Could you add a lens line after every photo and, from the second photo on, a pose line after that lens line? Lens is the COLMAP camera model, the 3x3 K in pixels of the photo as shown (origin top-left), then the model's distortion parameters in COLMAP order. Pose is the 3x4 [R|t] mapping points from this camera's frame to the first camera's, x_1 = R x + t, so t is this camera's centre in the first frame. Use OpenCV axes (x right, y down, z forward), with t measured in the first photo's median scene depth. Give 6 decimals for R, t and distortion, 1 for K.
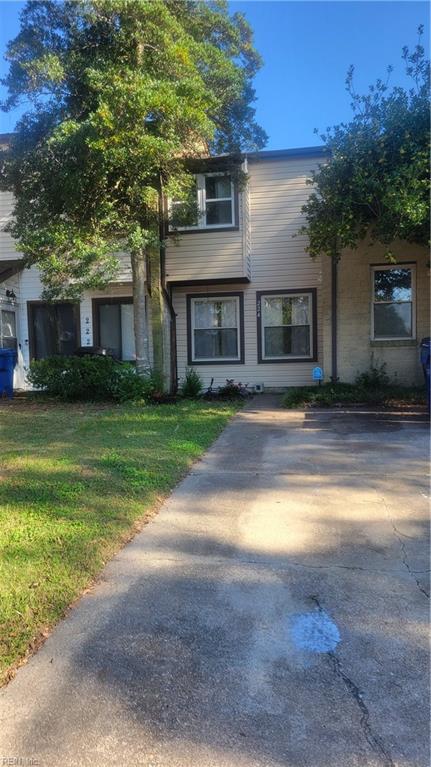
lens RADIAL K [[533.9, 0, 216.0], [0, 533.9, 410.4], [0, 0, 1]] dist [0.036827, -0.028842]
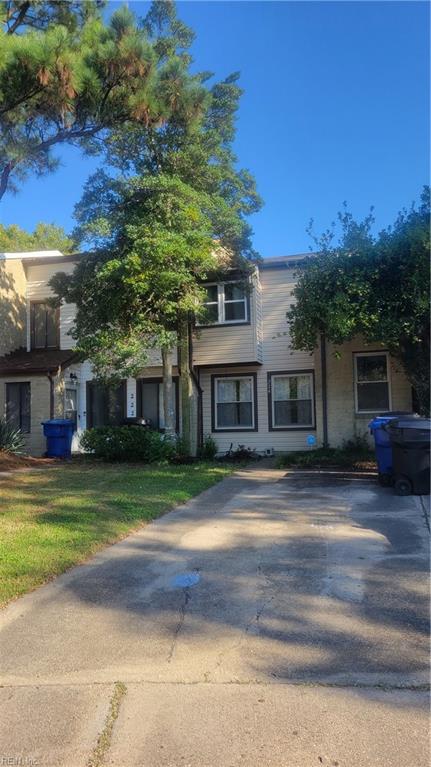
lens RADIAL K [[533.9, 0, 216.0], [0, 533.9, 410.4], [0, 0, 1]] dist [0.036827, -0.028842]
pose [[0.992604, -0.003603, -0.121342, 0.123371], [-0.010527, 0.993239, -0.115608, 0.005891], [0.120938, 0.116031, 0.985855, -0.227820]]
